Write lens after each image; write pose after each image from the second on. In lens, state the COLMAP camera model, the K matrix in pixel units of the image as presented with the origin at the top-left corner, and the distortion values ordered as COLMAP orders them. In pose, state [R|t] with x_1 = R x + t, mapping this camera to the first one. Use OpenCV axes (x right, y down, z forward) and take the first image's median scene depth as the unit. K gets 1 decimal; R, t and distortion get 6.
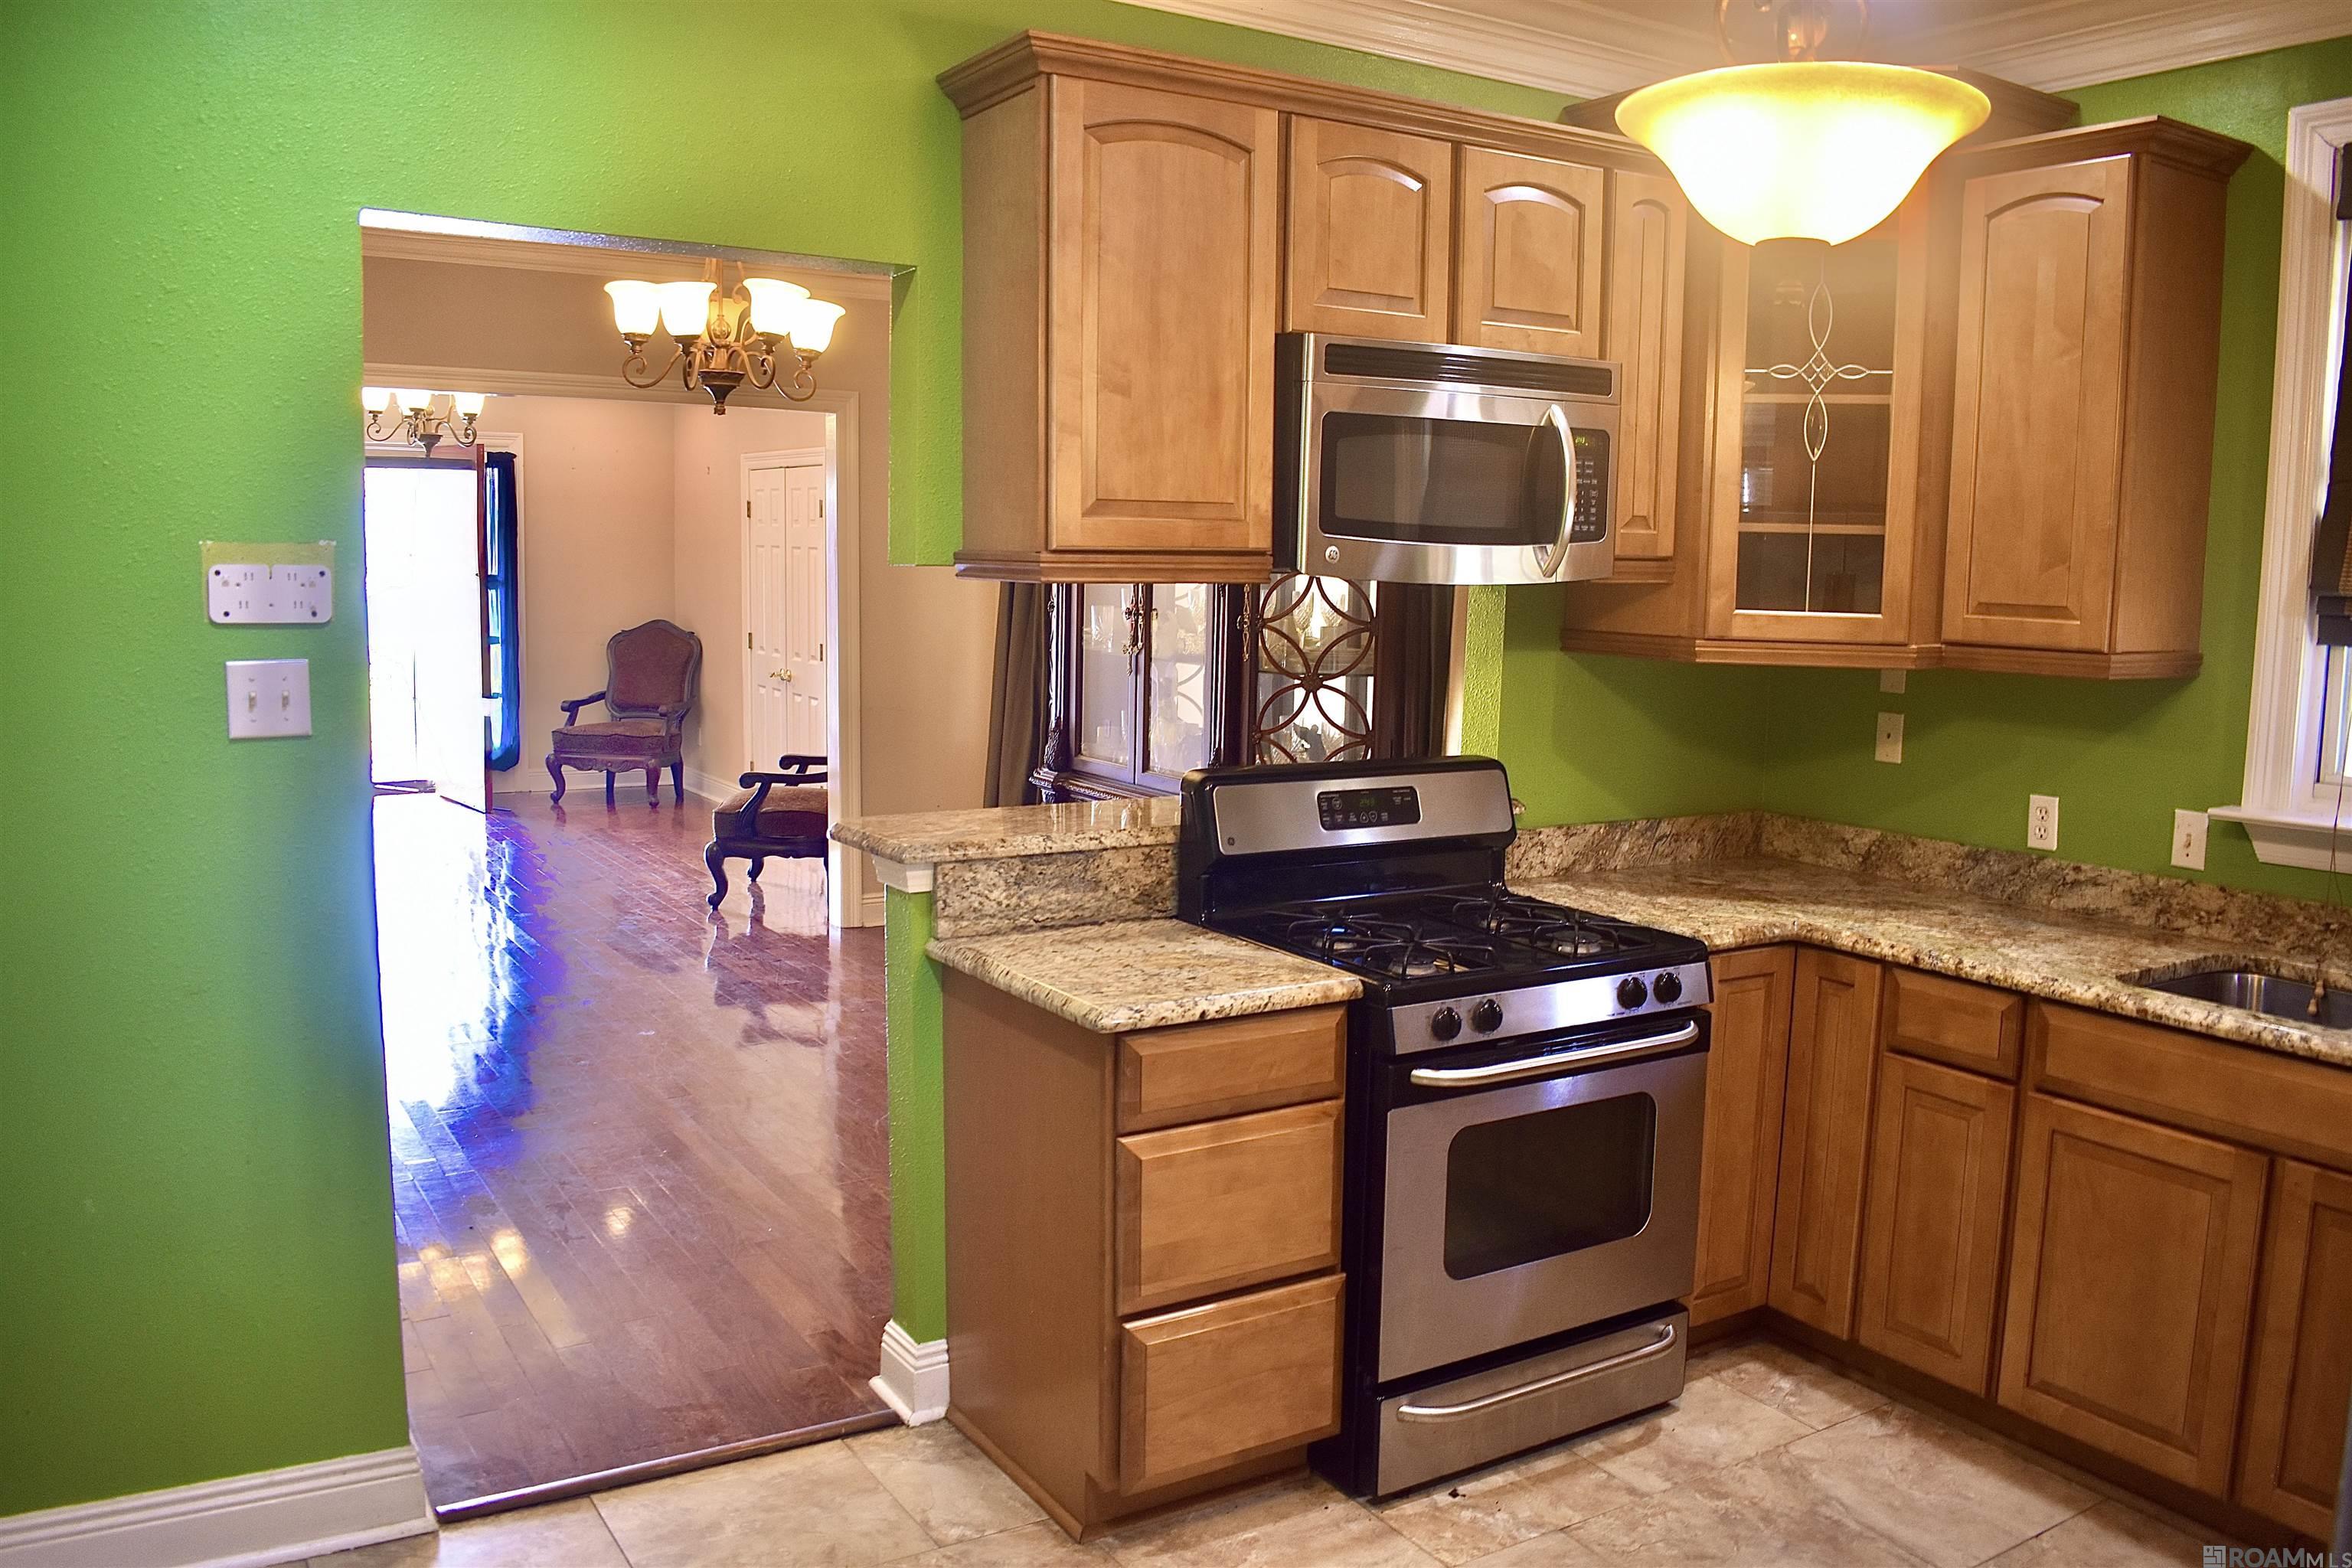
lens RADIAL K [[1915.8, 0, 1160.9], [0, 1915.8, 791.1], [0, 0, 1]] dist [-0.053594, -0.001227]
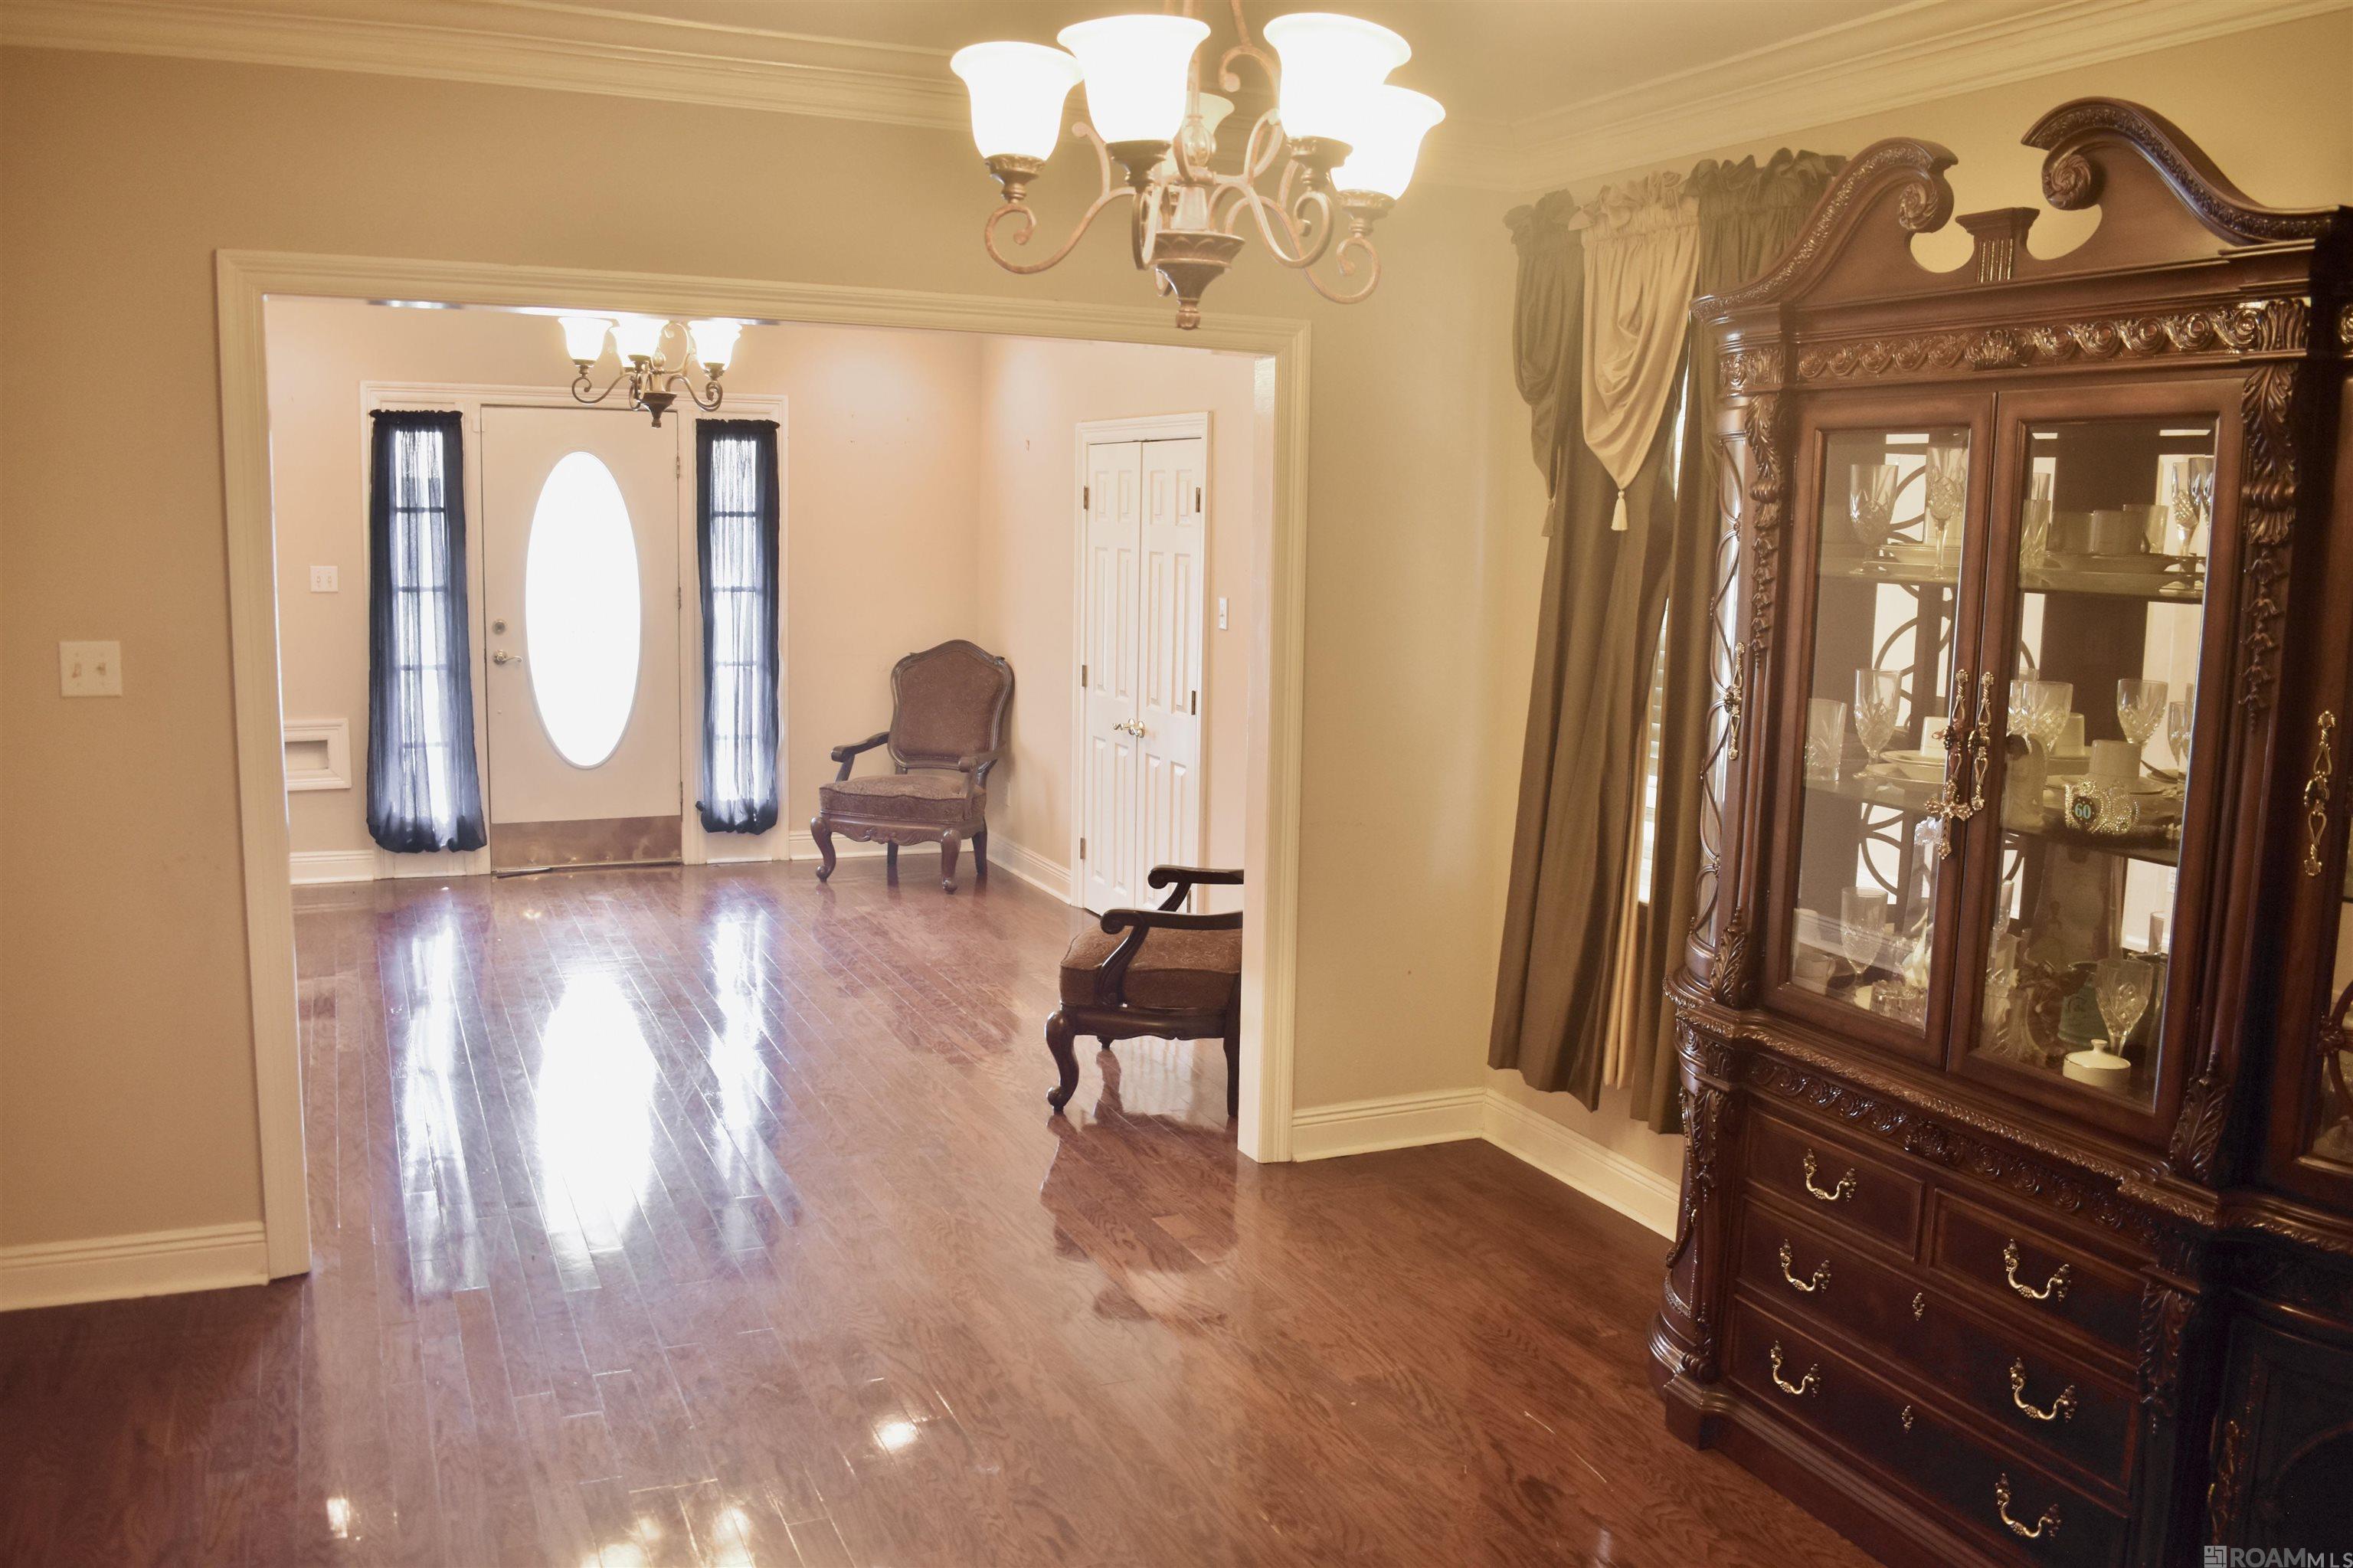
lens RADIAL K [[1916.6, 0, 1187.9], [0, 1916.6, 775.6], [0, 0, 1]] dist [-0.053594, -0.001227]
pose [[0.992921, 0.018768, -0.117281, -0.091312], [-0.018014, 0.999810, 0.007485, -0.048406], [0.117399, -0.005320, 0.993071, 0.280989]]
